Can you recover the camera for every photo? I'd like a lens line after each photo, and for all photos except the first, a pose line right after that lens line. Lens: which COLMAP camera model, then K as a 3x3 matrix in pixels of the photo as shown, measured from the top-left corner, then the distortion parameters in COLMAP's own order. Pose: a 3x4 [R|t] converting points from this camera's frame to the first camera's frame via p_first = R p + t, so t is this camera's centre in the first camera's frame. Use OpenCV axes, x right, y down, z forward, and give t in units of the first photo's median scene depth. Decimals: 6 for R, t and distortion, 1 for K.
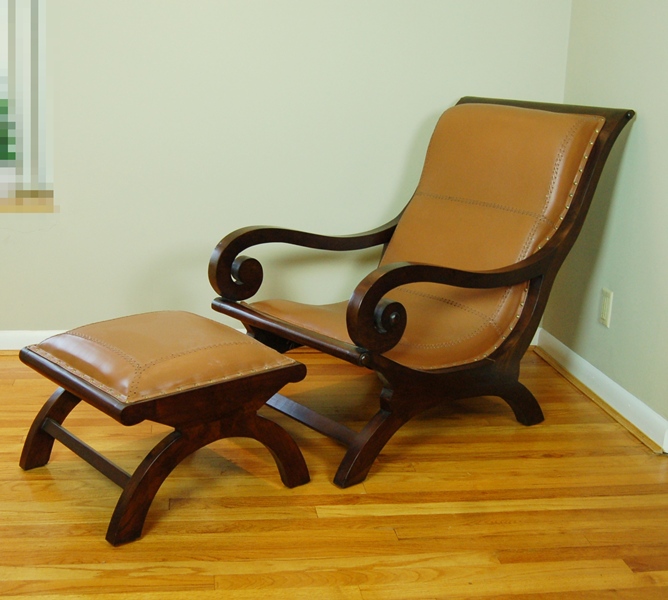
lens RADIAL K [[997.4, 0, 334.0], [0, 997.4, 300.0], [0, 0, 1]] dist [-0.010564, 0.023126]
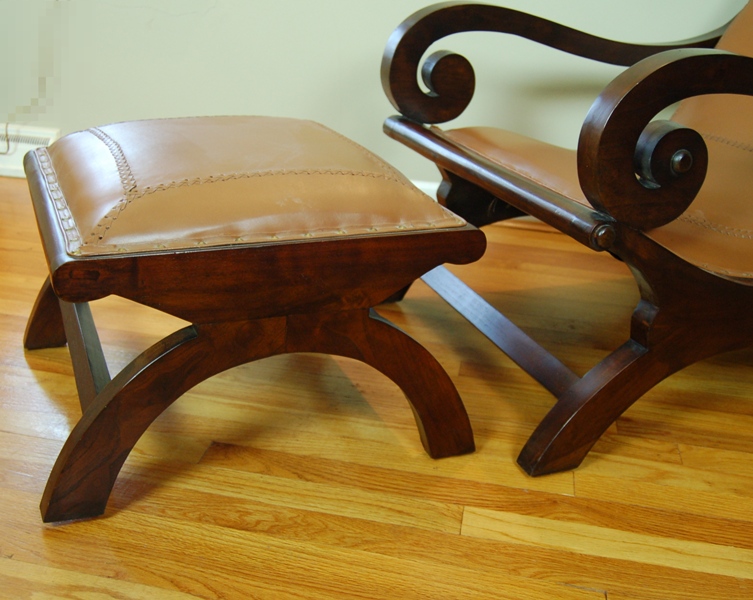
lens RADIAL K [[987.9, 0, 376.5], [0, 987.9, 300.0], [0, 0, 1]] dist [-0.034764, -0.058364]
pose [[0.955471, 0.140244, -0.259627, 0.052874], [-0.110731, 0.985949, 0.125075, 0.041173], [0.273519, -0.090757, 0.957575, 0.490156]]
